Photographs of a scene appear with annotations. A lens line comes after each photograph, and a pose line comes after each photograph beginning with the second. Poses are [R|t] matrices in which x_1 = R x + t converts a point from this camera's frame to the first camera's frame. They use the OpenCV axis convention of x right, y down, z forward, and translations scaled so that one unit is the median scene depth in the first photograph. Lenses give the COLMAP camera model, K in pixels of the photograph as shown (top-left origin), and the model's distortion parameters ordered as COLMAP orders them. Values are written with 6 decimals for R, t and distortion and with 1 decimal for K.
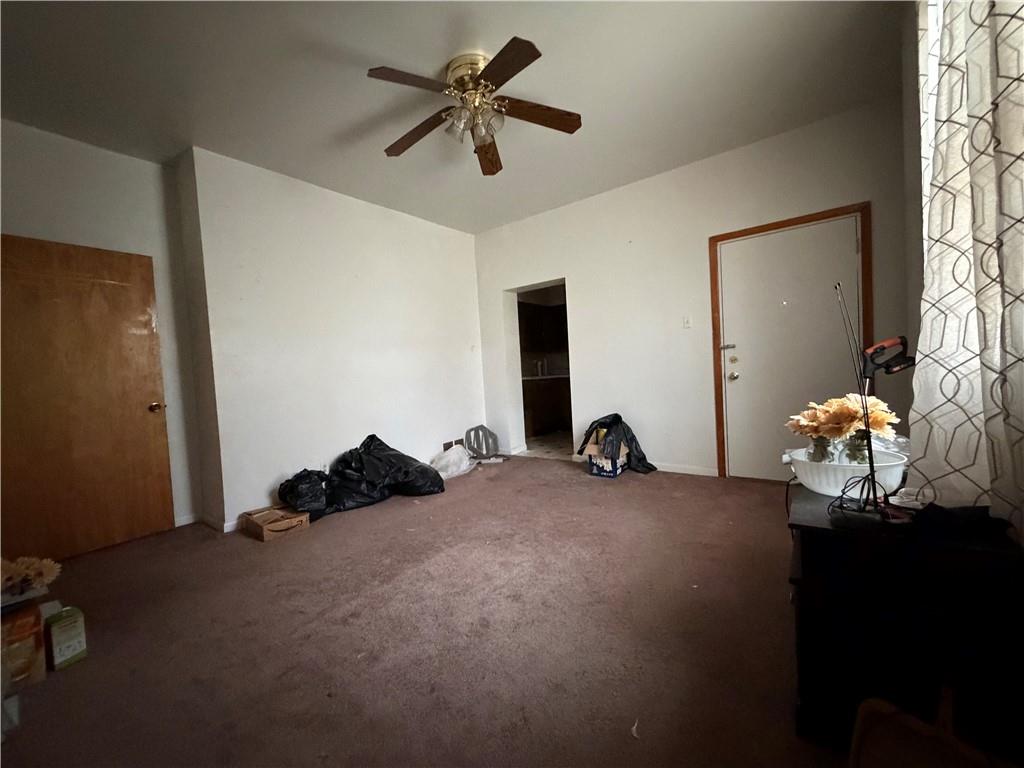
lens RADIAL K [[409.1, 0, 506.3], [0, 409.1, 385.1], [0, 0, 1]] dist [-0.001296, -0.000234]
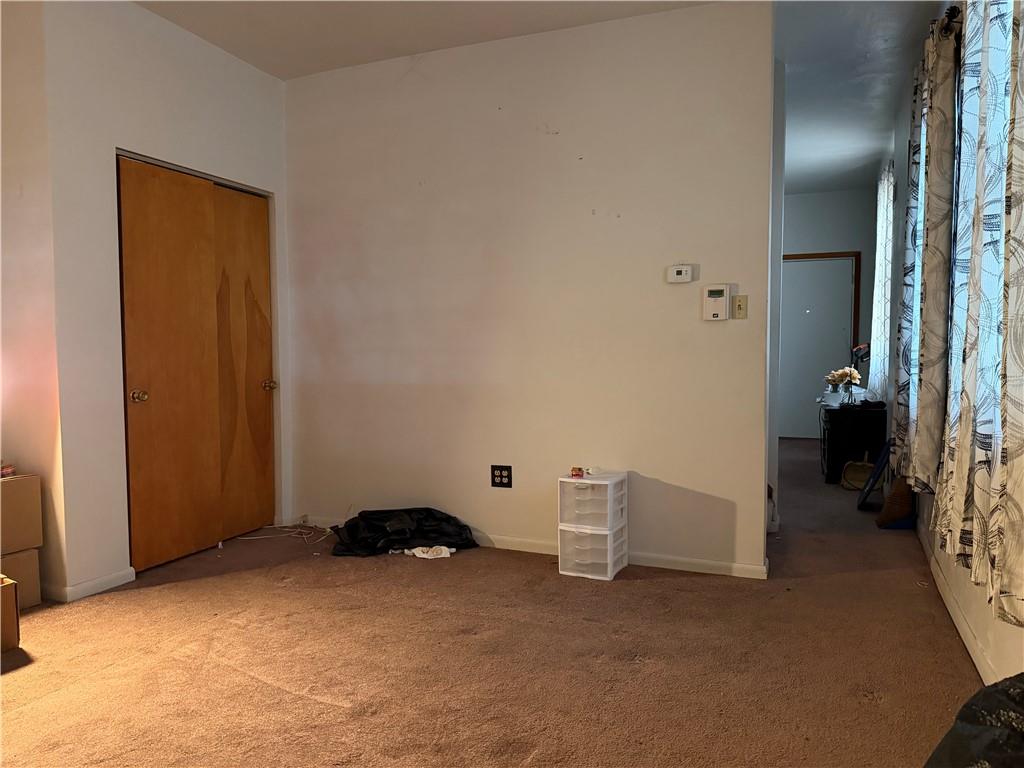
lens RADIAL K [[726.3, 0, 519.2], [0, 726.3, 386.6], [0, 0, 1]] dist [0.095535, -0.112815]
pose [[0.957402, 0.038008, 0.286245, -2.402569], [-0.043225, 0.998994, 0.011927, 0.172845], [-0.285504, -0.023792, 0.958082, -2.801723]]
